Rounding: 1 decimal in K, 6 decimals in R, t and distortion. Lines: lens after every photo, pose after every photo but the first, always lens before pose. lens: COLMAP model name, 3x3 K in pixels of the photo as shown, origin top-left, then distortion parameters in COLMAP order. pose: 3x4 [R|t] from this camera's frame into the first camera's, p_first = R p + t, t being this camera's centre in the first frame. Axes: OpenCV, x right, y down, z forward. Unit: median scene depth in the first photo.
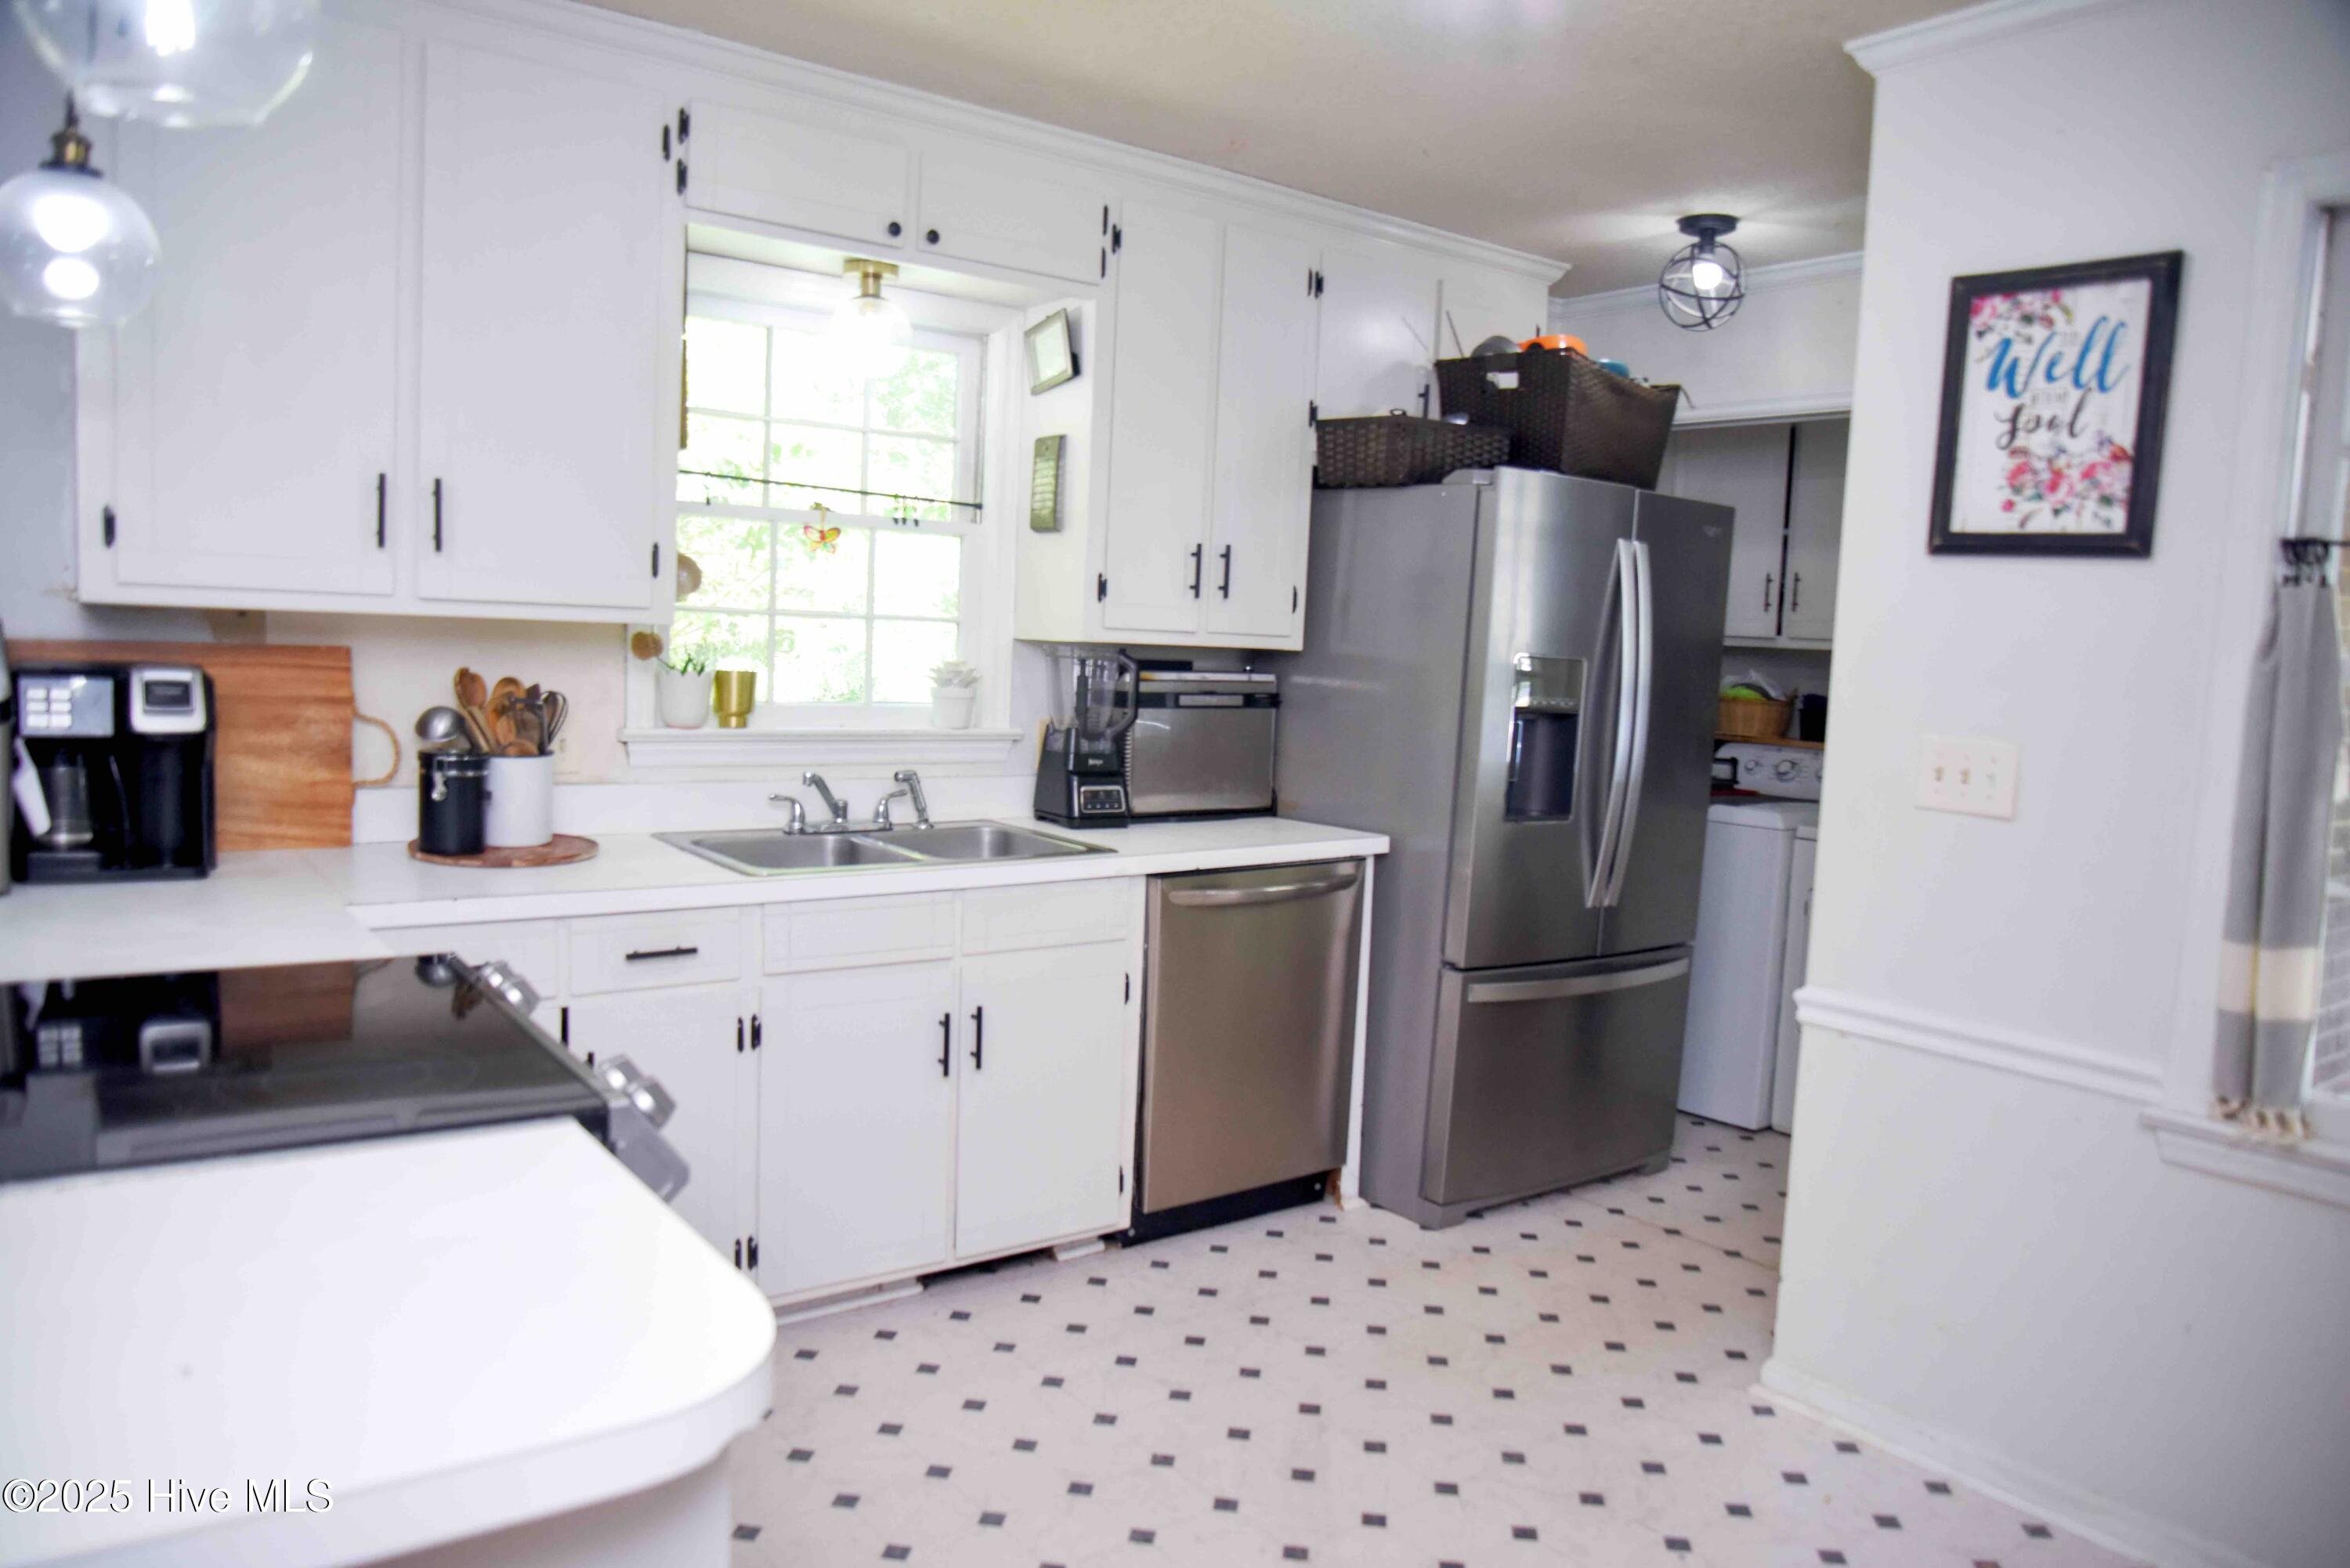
lens RADIAL K [[1617.0, 0, 1178.7], [0, 1617.0, 791.0], [0, 0, 1]] dist [-0.072626, 0.035451]
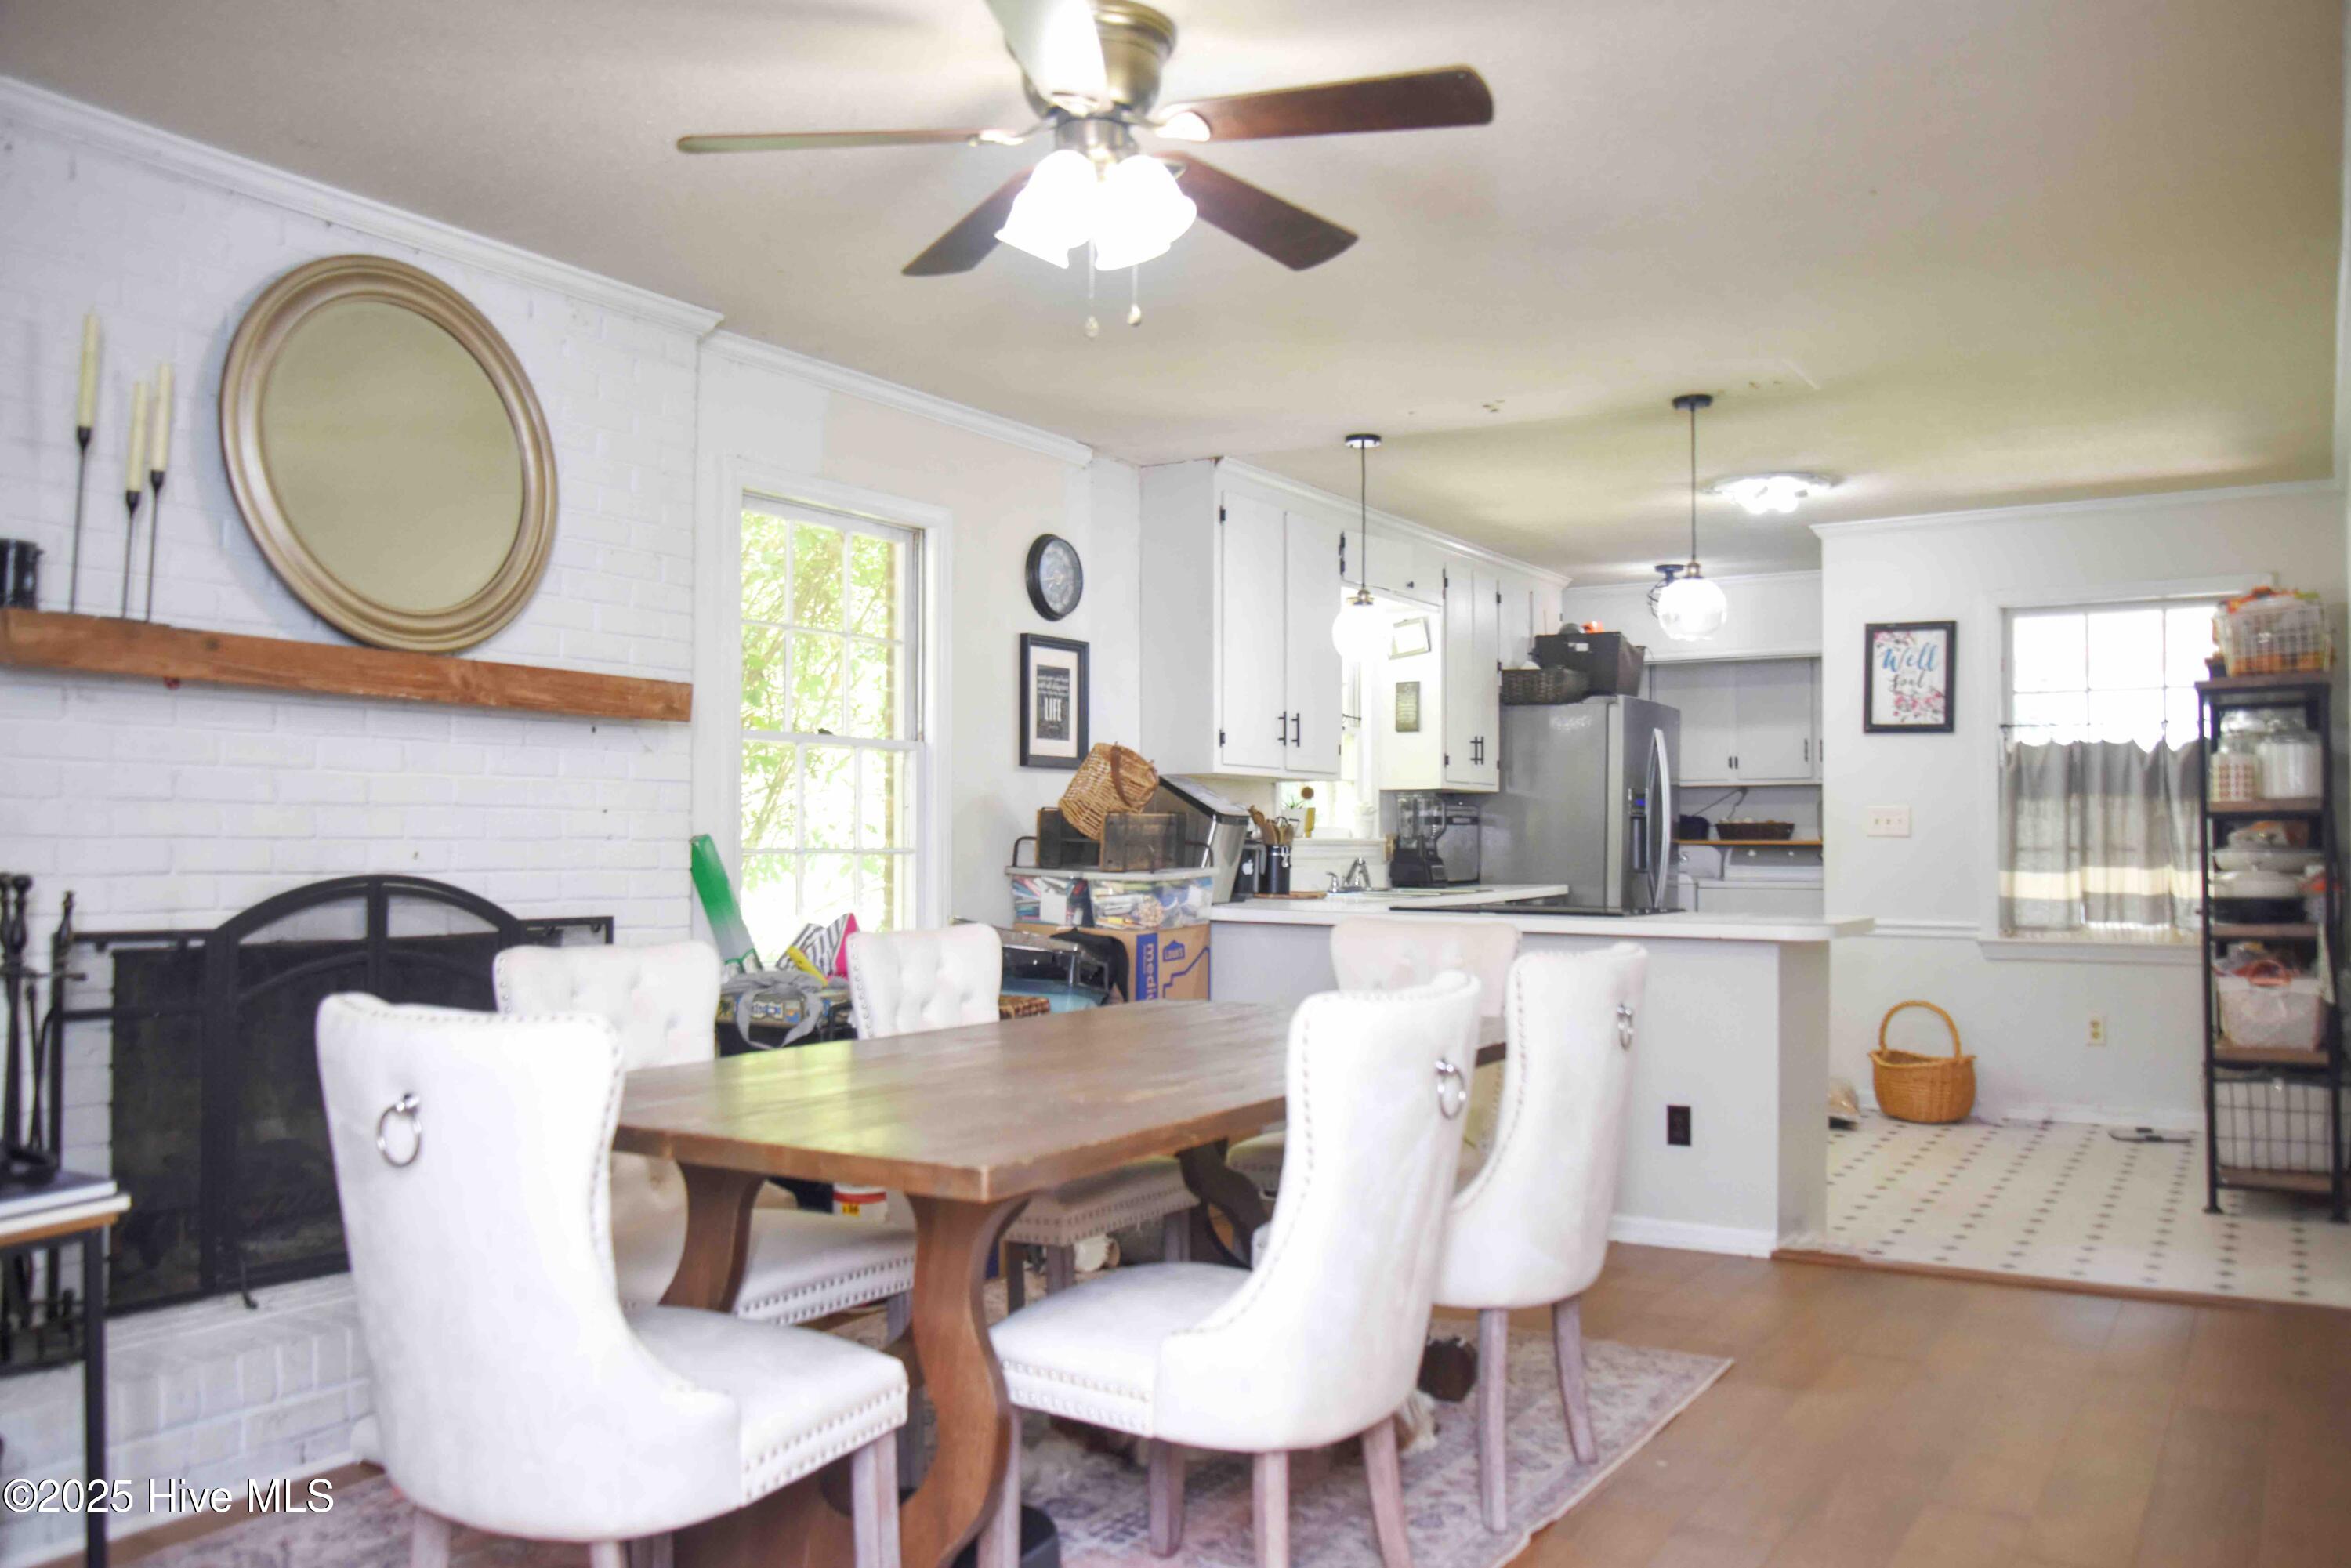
lens RADIAL K [[1839.1, 0, 1218.4], [0, 1839.1, 795.9], [0, 0, 1]] dist [-0.002553, -0.000305]
pose [[0.926451, -0.034291, 0.374849, -1.379708], [0.076417, 0.992239, -0.098097, 0.136299], [-0.368576, 0.119527, 0.921881, -1.127591]]
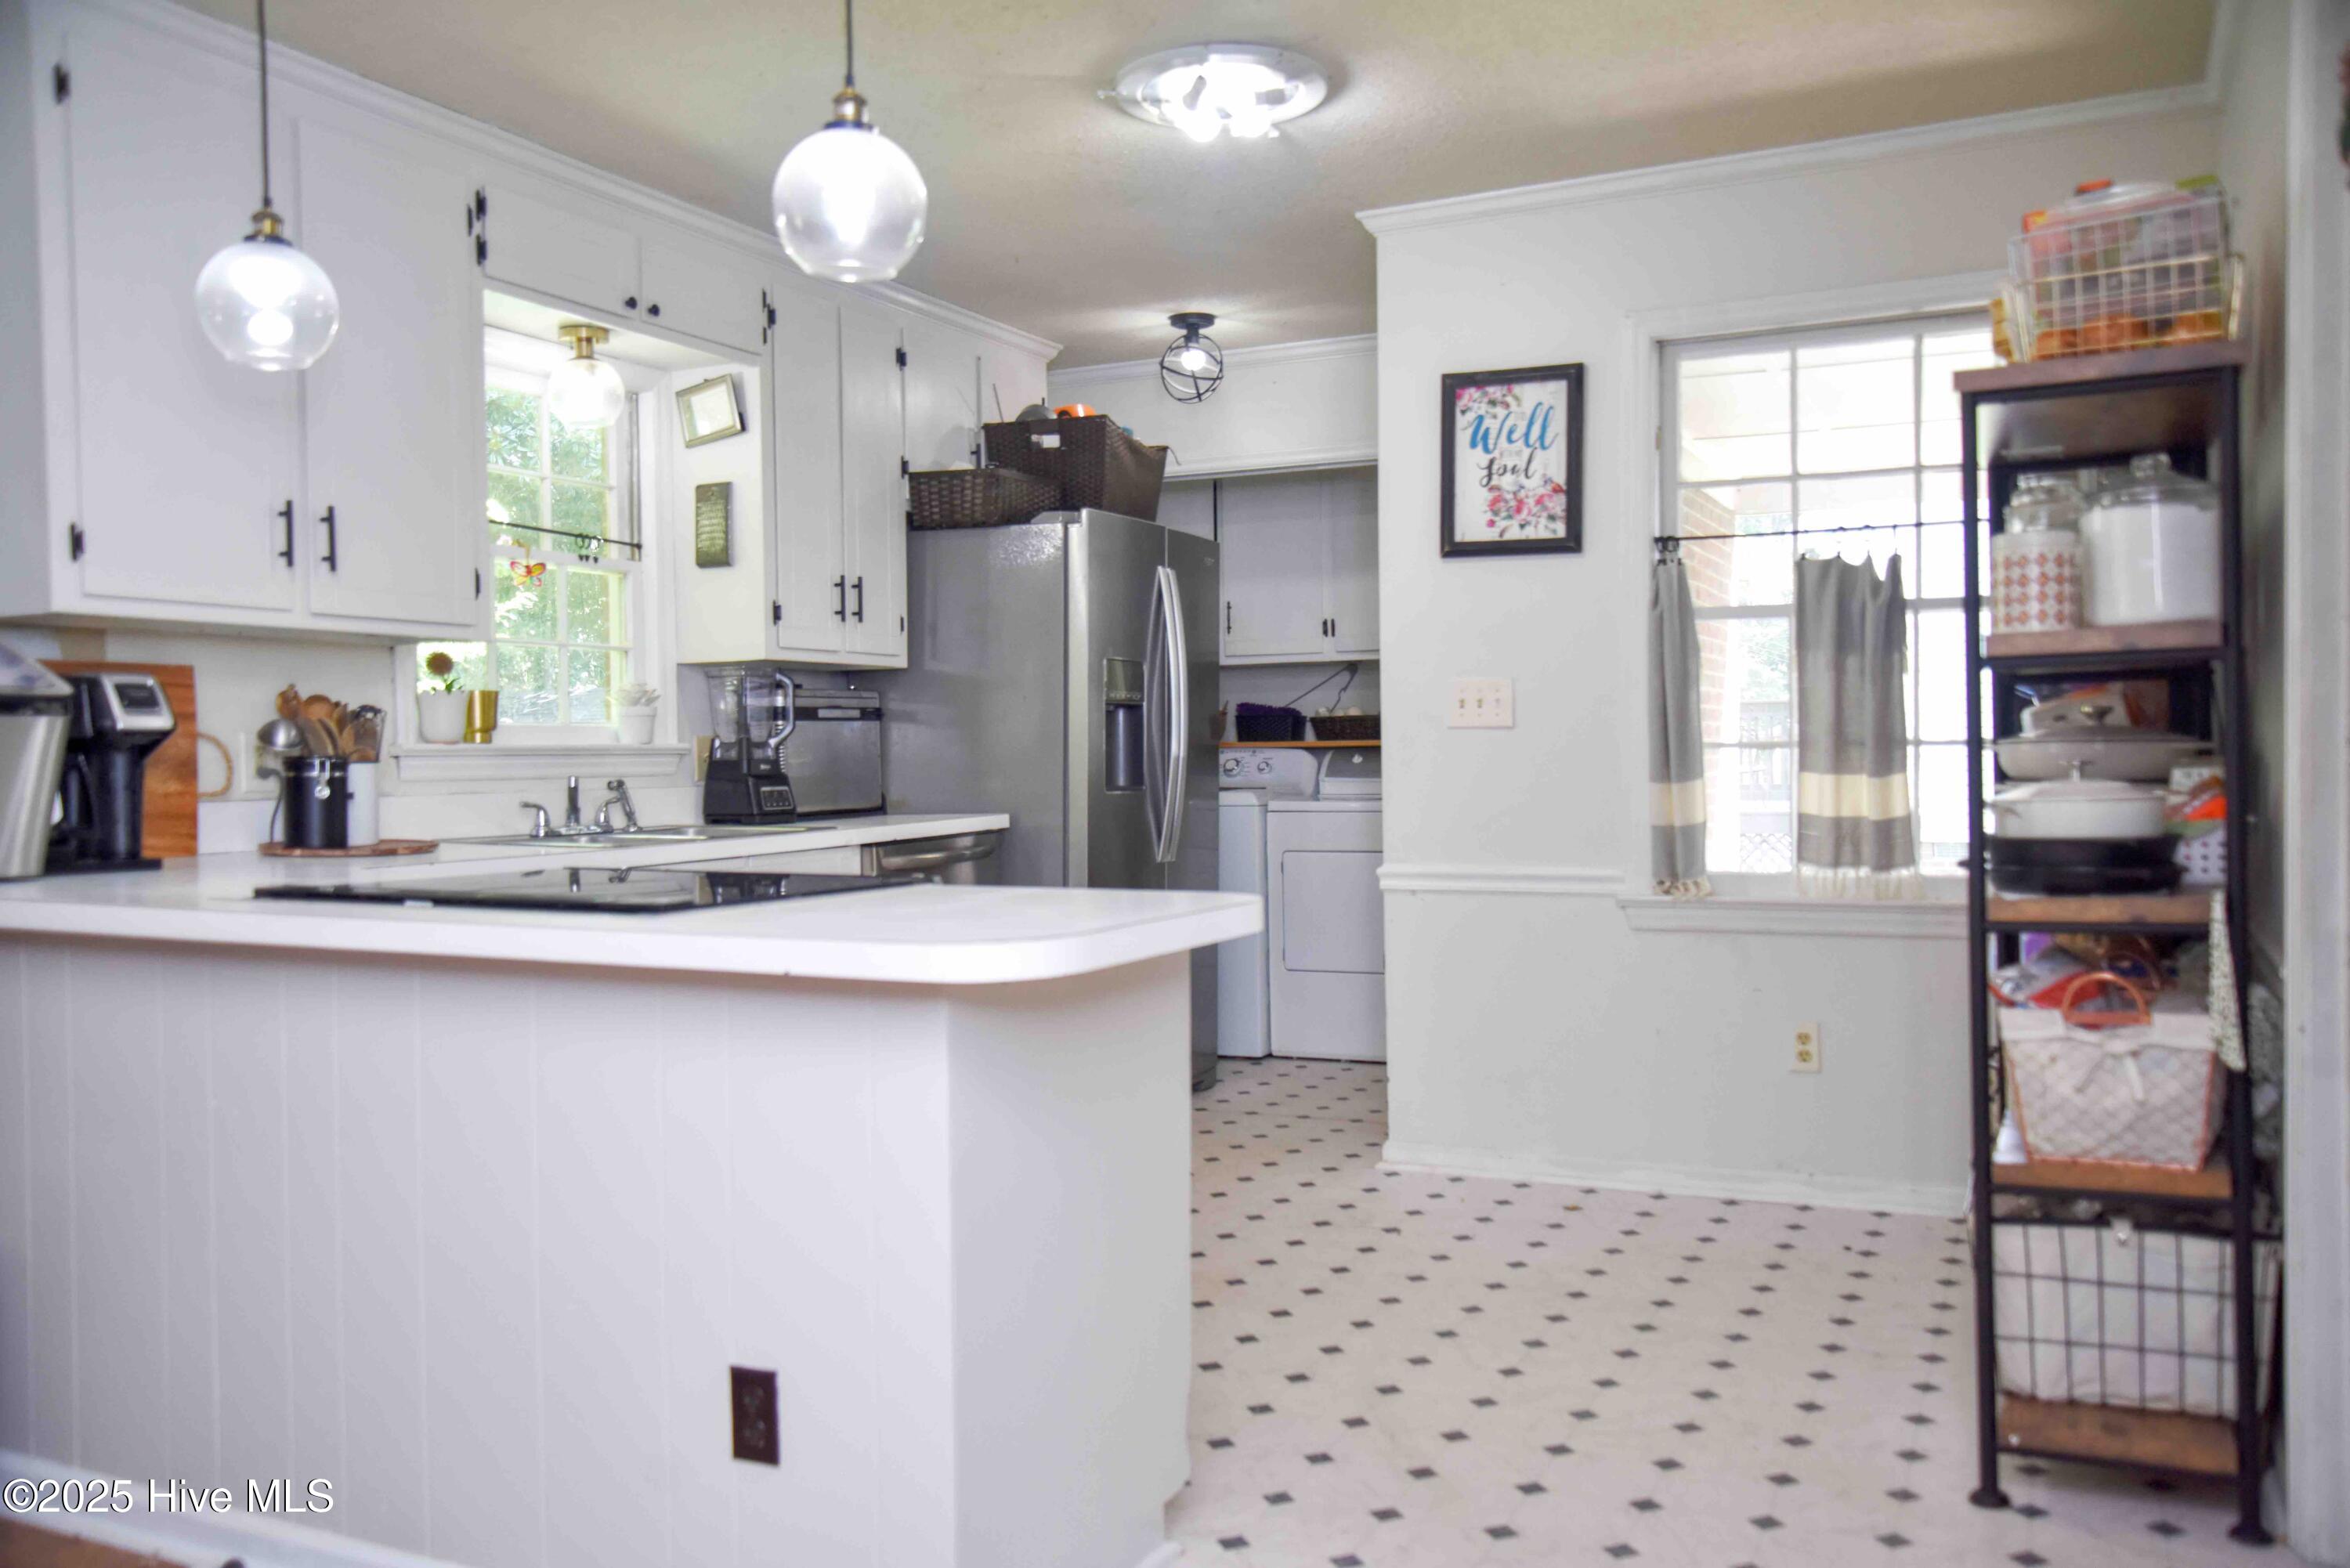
lens RADIAL K [[1897.6, 0, 1175.0], [0, 1897.6, 784.0], [0, 0, 1]] dist [-0.003819, 0.006285]
pose [[0.890747, -0.064304, 0.449928, -0.508674], [0.097225, 0.993984, -0.050420, 0.114763], [-0.443980, 0.088656, 0.891640, -0.410200]]
